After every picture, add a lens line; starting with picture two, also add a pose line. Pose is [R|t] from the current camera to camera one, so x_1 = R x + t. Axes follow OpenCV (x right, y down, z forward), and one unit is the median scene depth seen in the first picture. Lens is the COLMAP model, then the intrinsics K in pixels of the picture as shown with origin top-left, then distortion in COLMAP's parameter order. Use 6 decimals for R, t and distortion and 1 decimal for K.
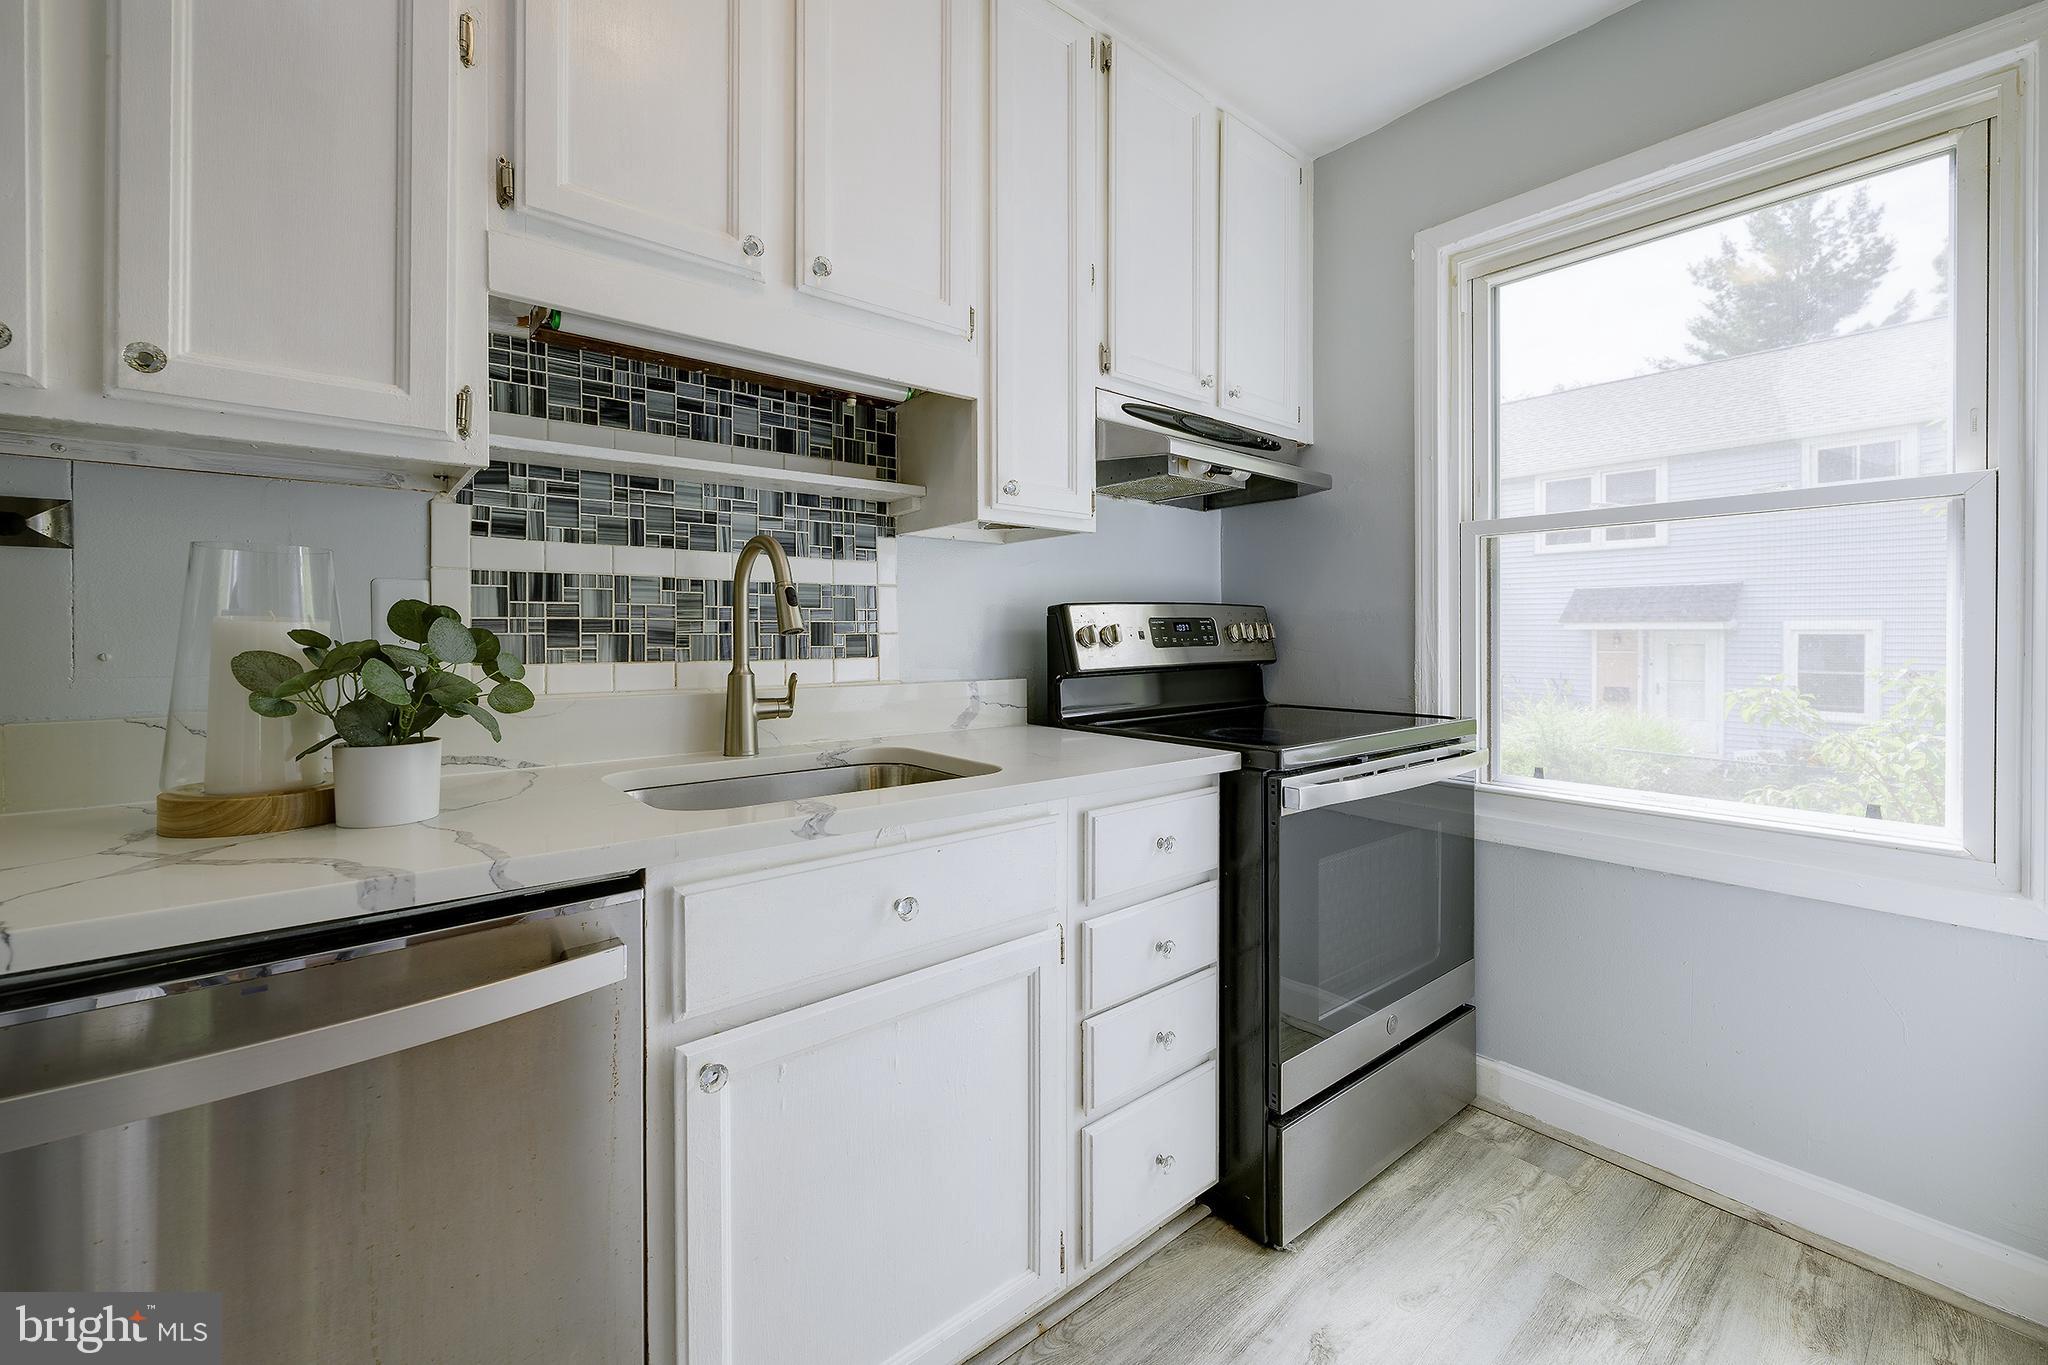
lens RADIAL K [[828.4, 0, 1019.8], [0, 828.4, 637.4], [0, 0, 1]] dist [-0.000623, 0.000146]
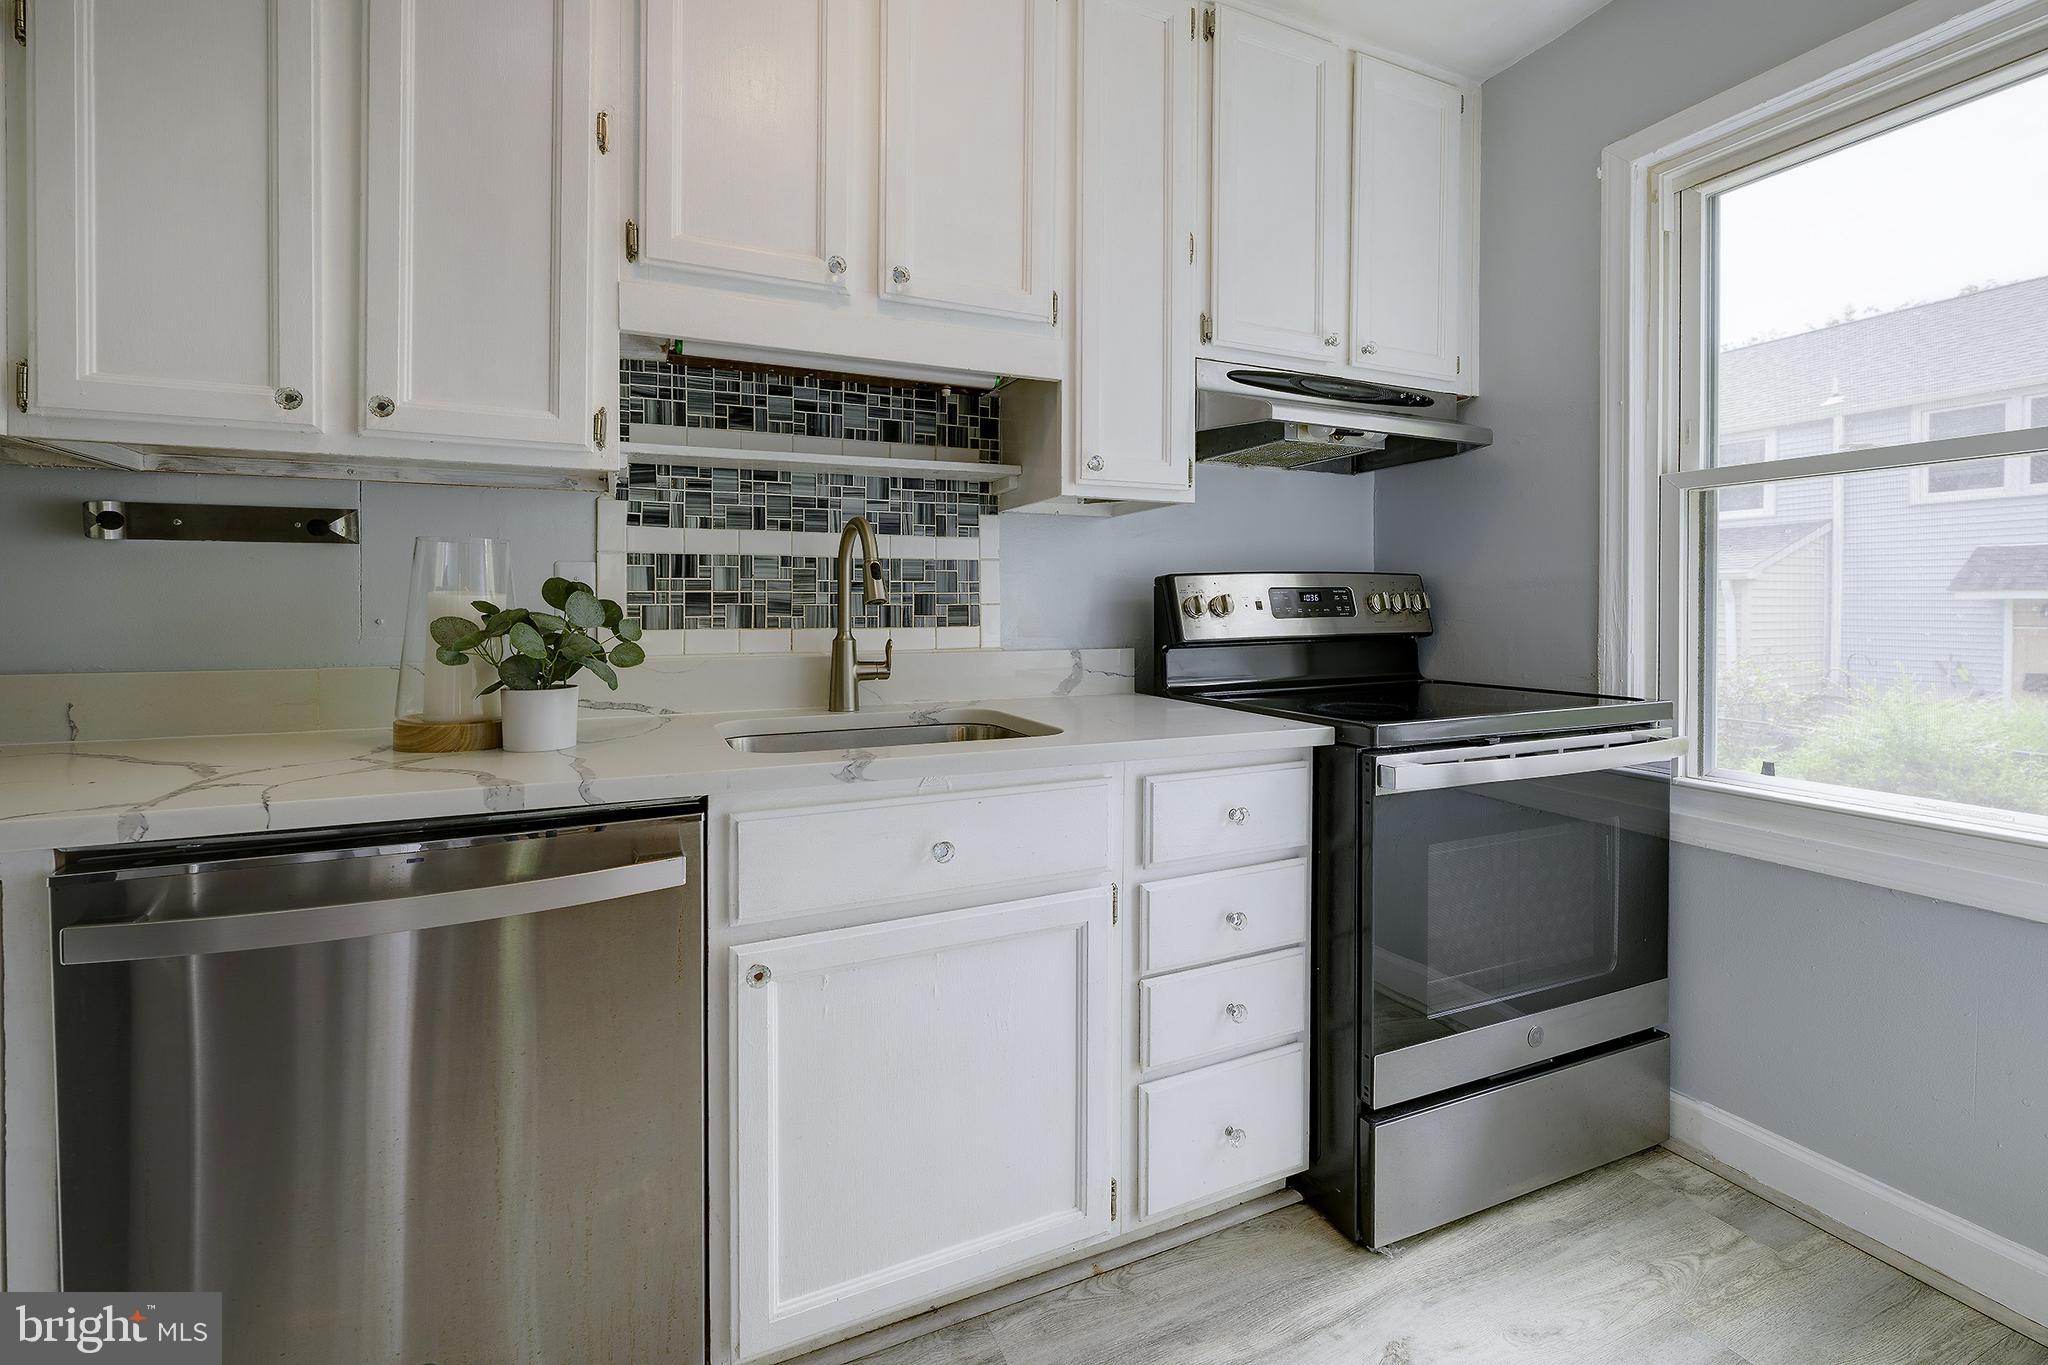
lens RADIAL K [[839.1, 0, 1044.6], [0, 839.1, 611.2], [0, 0, 1]] dist [-0.000741, 0.000077]
pose [[0.961537, -0.000010, -0.274677, 0.223402], [0.000382, 0.999999, 0.001299, 0.003232], [0.274677, -0.001354, 0.961536, -0.029024]]
